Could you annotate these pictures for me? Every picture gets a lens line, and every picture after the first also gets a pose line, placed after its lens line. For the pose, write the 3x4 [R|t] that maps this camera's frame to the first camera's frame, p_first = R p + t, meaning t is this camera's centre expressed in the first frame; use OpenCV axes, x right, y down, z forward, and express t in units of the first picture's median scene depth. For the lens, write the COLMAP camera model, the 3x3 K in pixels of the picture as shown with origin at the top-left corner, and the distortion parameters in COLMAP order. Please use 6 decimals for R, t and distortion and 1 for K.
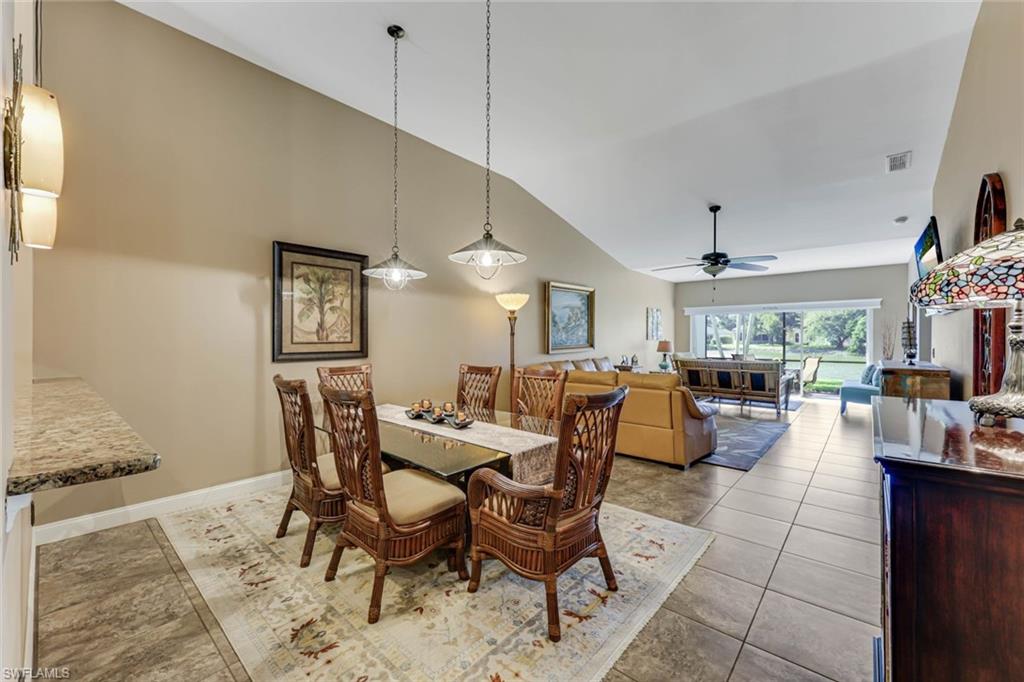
lens RADIAL K [[410.9, 0, 512.6], [0, 410.9, 340.2], [0, 0, 1]] dist [-0.003795, -0.000104]
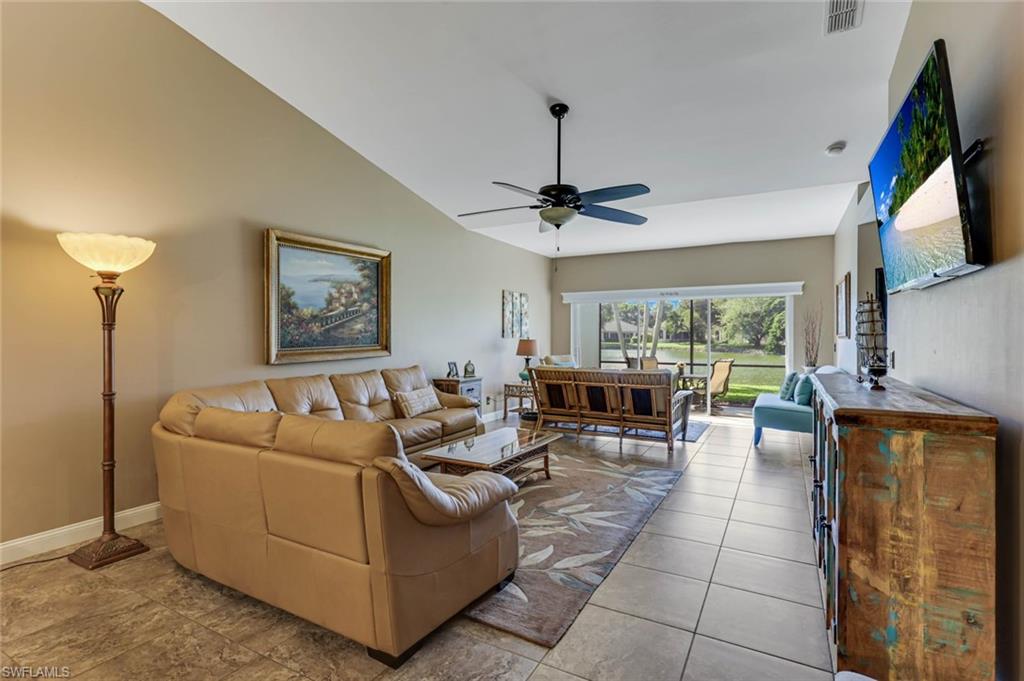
lens RADIAL K [[478.6, 0, 512.2], [0, 478.6, 337.2], [0, 0, 1]] dist [0.006217, 0.000708]
pose [[0.980093, -0.000935, 0.198537, 0.233970], [0.001478, 0.999996, -0.002586, 0.000103], [-0.198533, 0.002828, 0.980090, 0.281340]]
